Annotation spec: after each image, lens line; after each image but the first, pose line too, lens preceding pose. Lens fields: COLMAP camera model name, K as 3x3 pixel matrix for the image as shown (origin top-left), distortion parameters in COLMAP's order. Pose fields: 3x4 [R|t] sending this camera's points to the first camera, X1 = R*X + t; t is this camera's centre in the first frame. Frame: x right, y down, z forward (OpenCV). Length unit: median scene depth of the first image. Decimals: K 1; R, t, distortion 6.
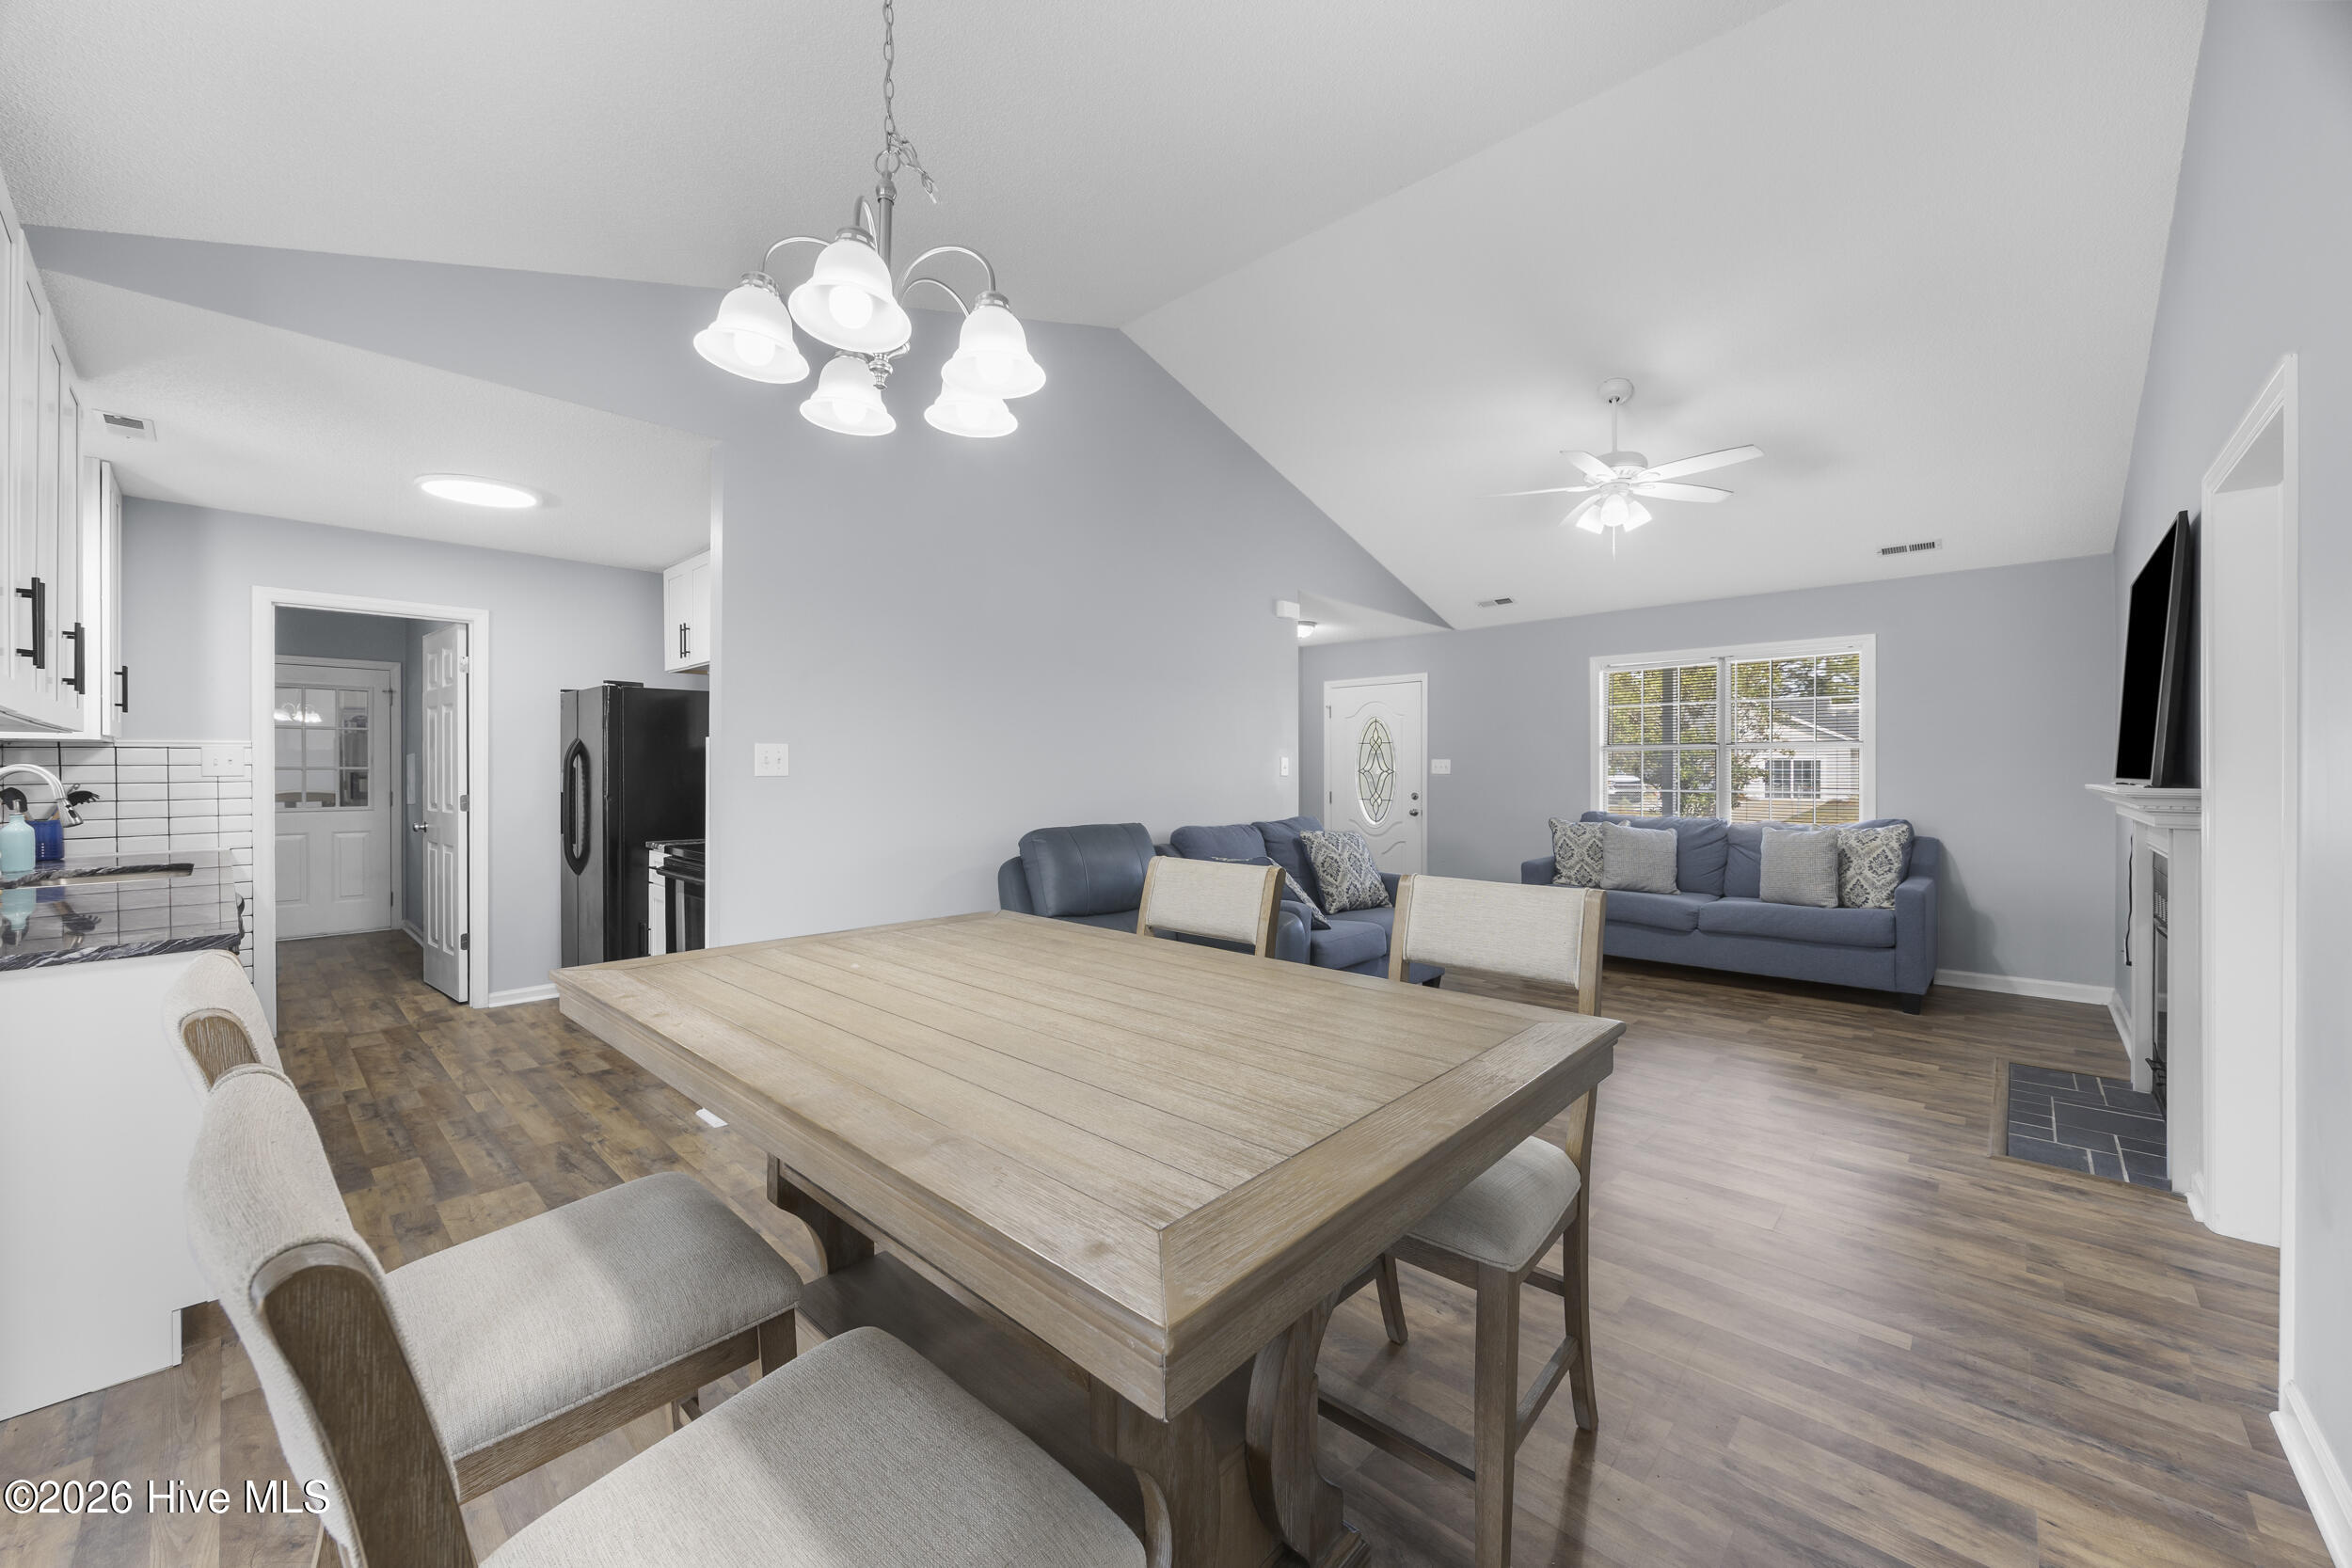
lens RADIAL K [[889.4, 0, 1166.1], [0, 889.4, 780.7], [0, 0, 1]] dist [-0.001550, -0.000321]
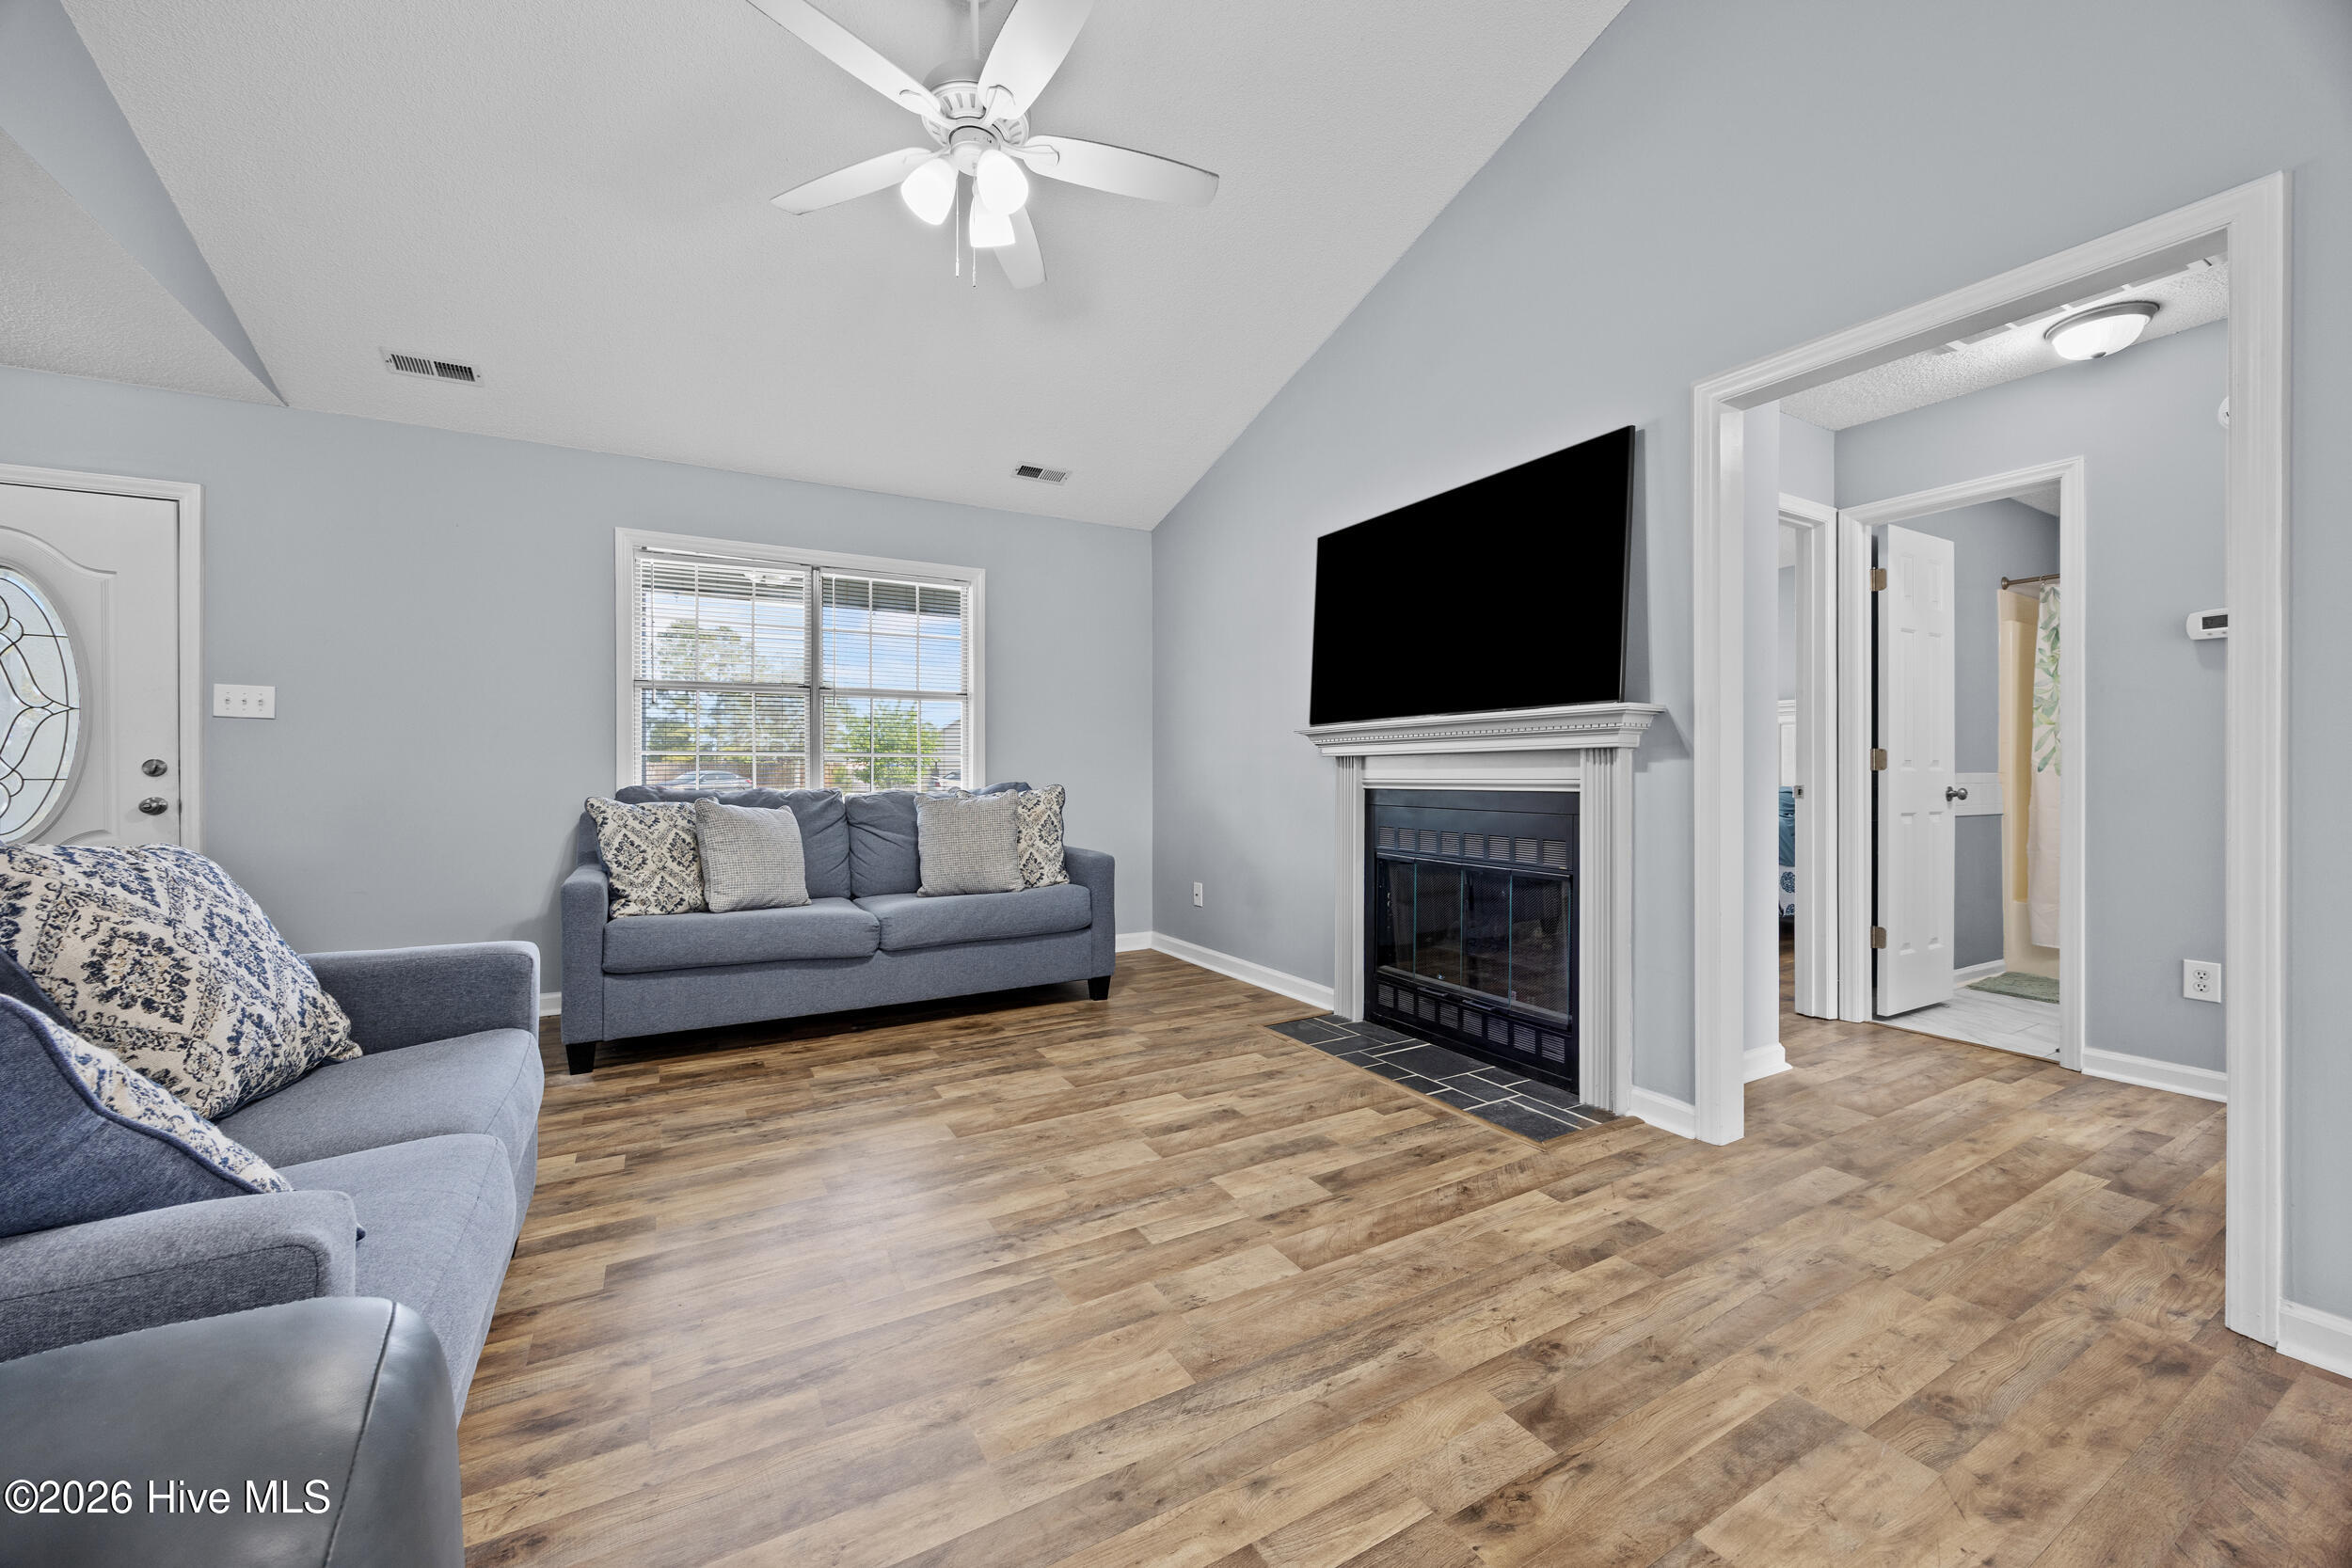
lens RADIAL K [[889.4, 0, 1166.1], [0, 889.4, 780.7], [0, 0, 1]] dist [-0.001550, -0.000321]
pose [[0.290965, -0.006349, 0.956713, 0.024194], [0.011587, 0.999928, 0.003112, 0.046826], [-0.956664, 0.010180, 0.291018, 0.697452]]
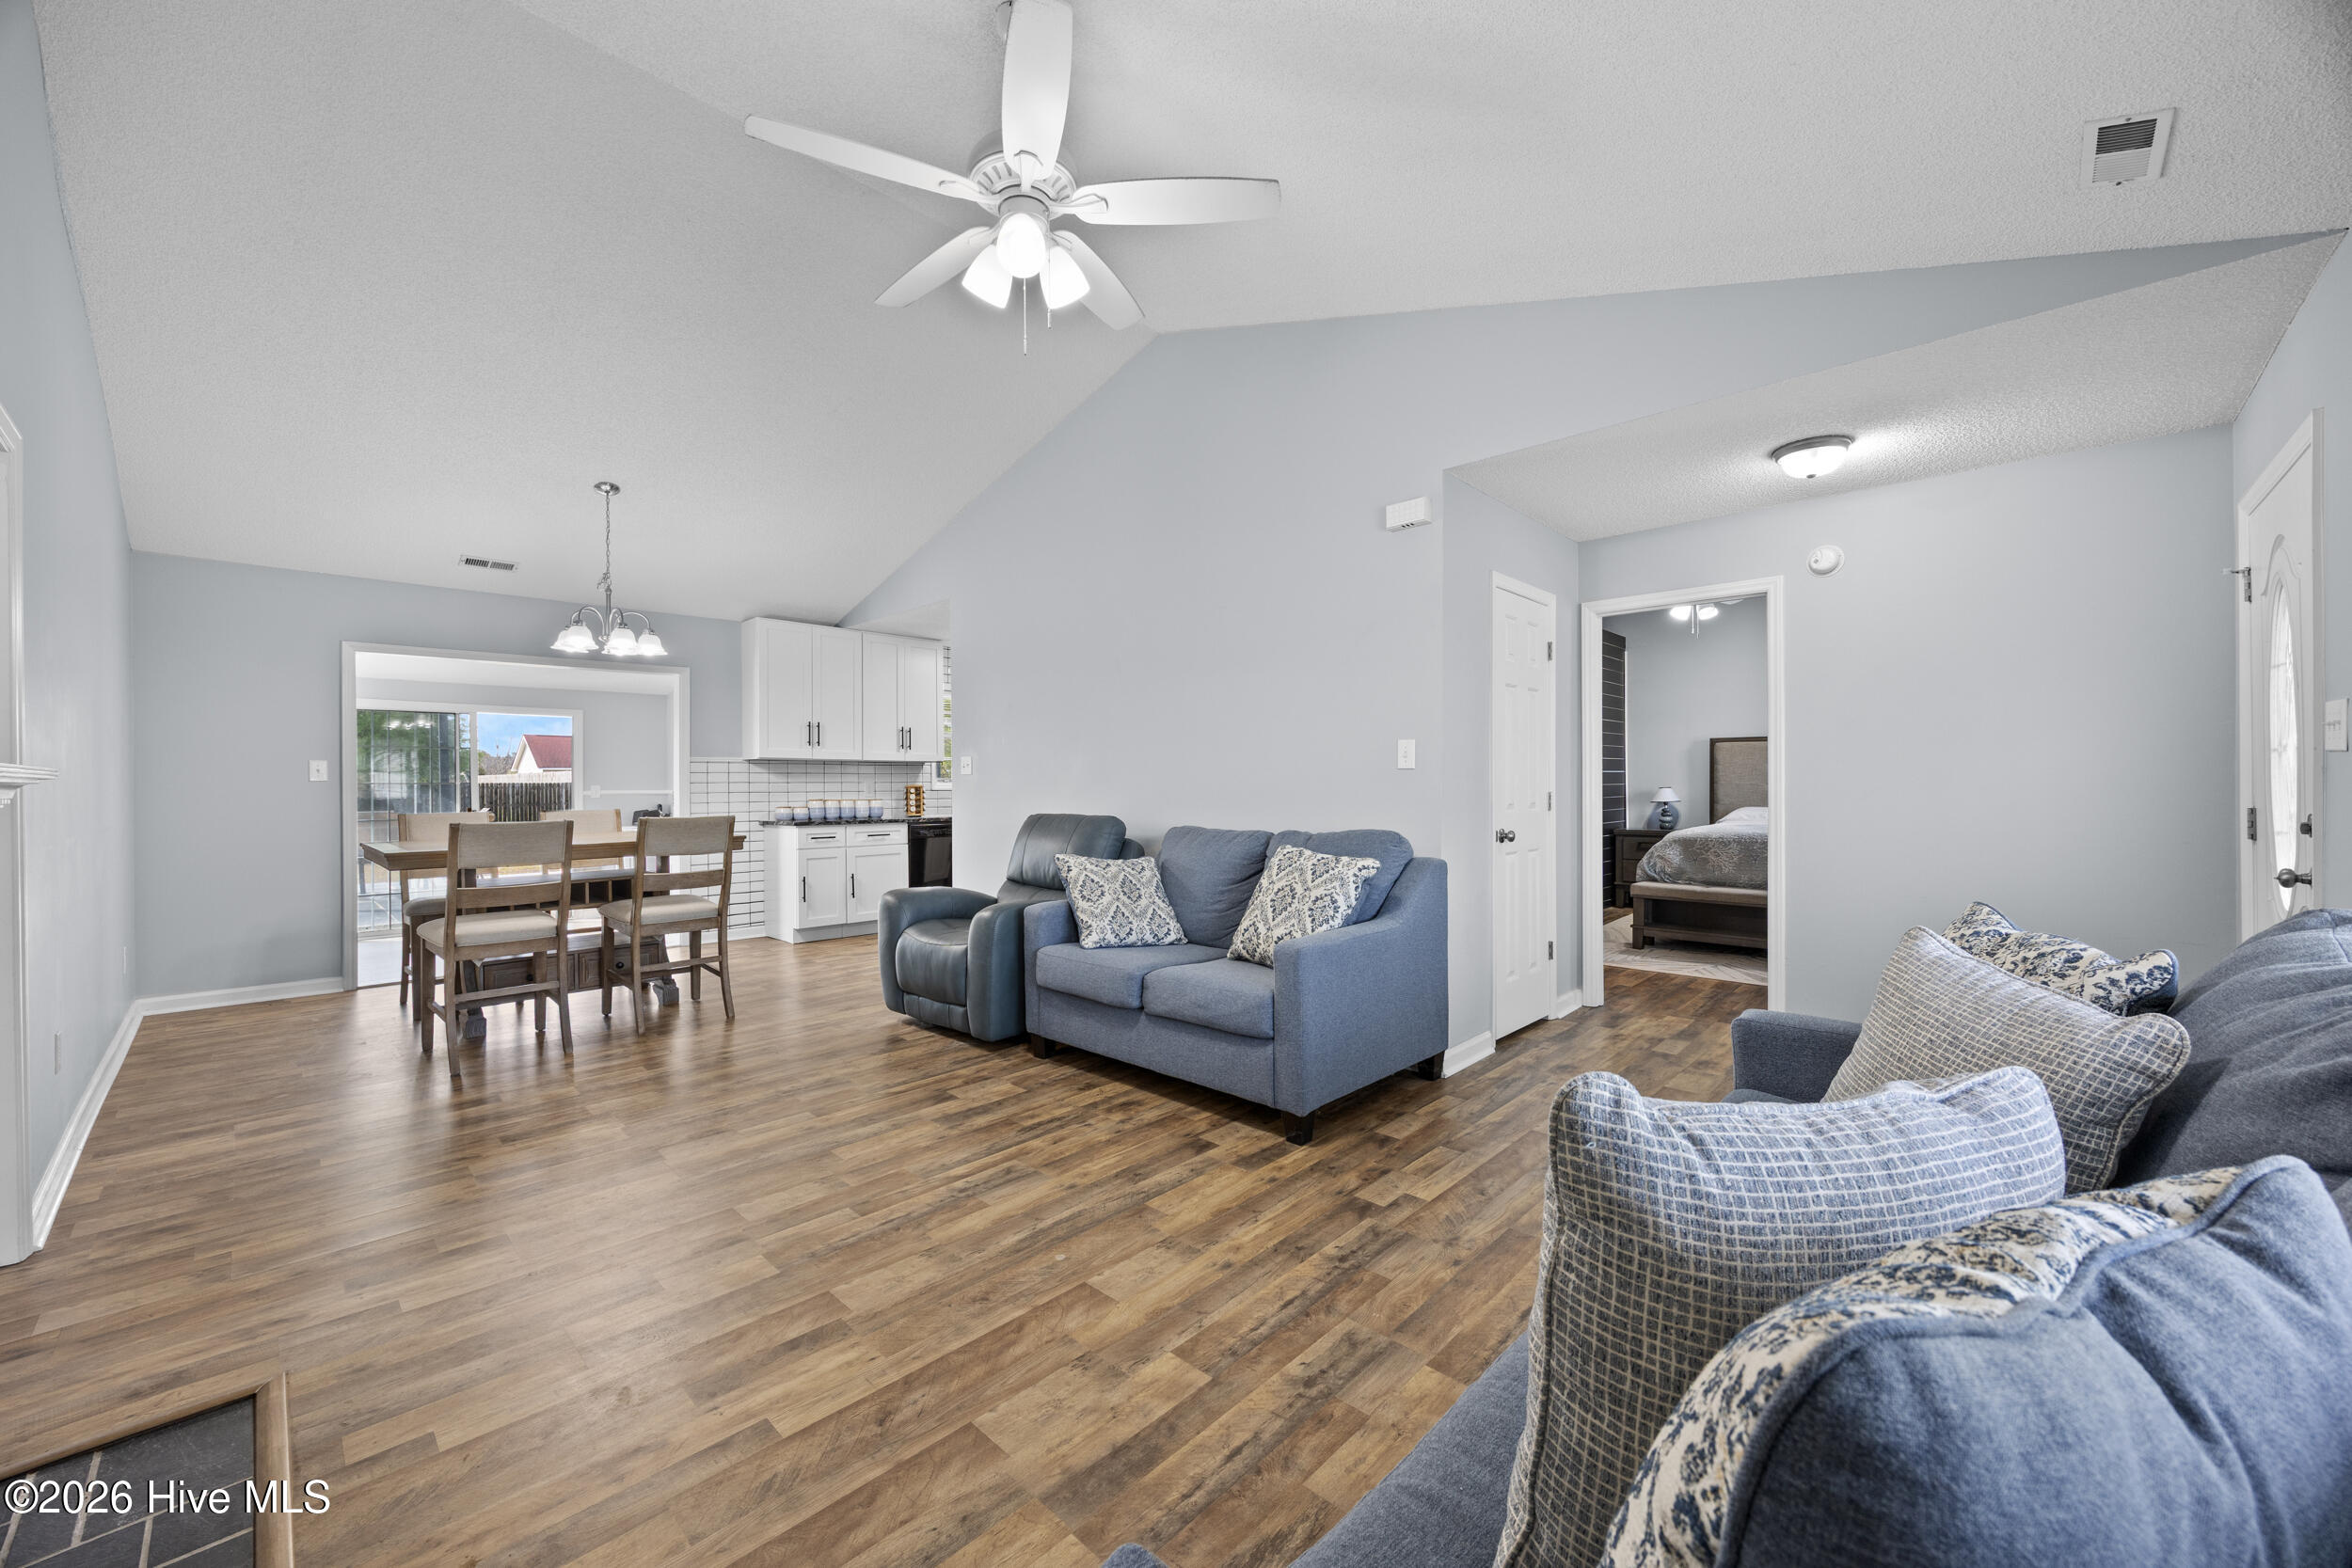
lens RADIAL K [[889.4, 0, 1166.1], [0, 889.4, 780.7], [0, 0, 1]] dist [-0.001550, -0.000321]
pose [[-0.005301, -0.004403, -0.999976, 0.984633], [-0.003021, 0.999986, -0.004387, 0.008222], [0.999981, 0.002998, -0.005314, 1.030648]]
